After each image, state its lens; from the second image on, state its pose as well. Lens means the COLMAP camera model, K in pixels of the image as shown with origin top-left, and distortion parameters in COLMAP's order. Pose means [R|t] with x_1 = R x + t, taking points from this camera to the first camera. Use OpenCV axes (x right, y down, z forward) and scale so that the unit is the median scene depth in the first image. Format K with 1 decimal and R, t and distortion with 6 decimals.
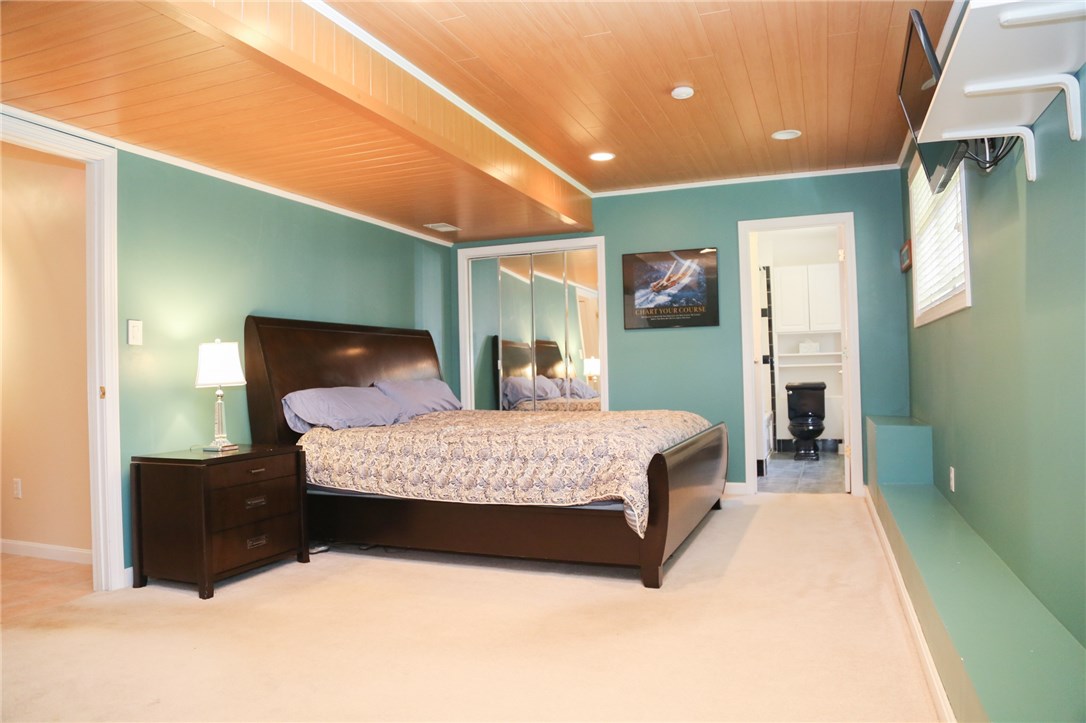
lens RADIAL K [[735.6, 0, 545.1], [0, 735.6, 363.4], [0, 0, 1]] dist [-0.096372, 0.027416]
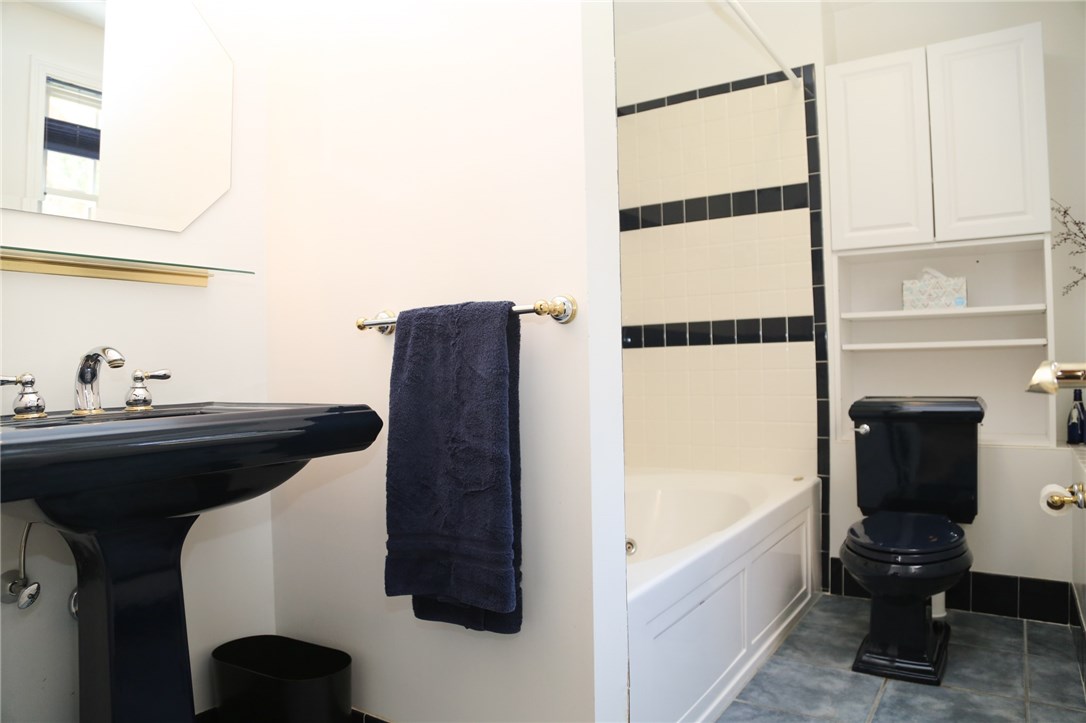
lens RADIAL K [[735.6, 0, 540.3], [0, 735.6, 359.4], [0, 0, 1]] dist [-0.096372, 0.027416]
pose [[0.976372, 0.009576, -0.215884, 0.255806], [-0.007779, 0.999928, 0.009175, 0.007391], [0.215956, -0.007279, 0.976376, 0.633717]]
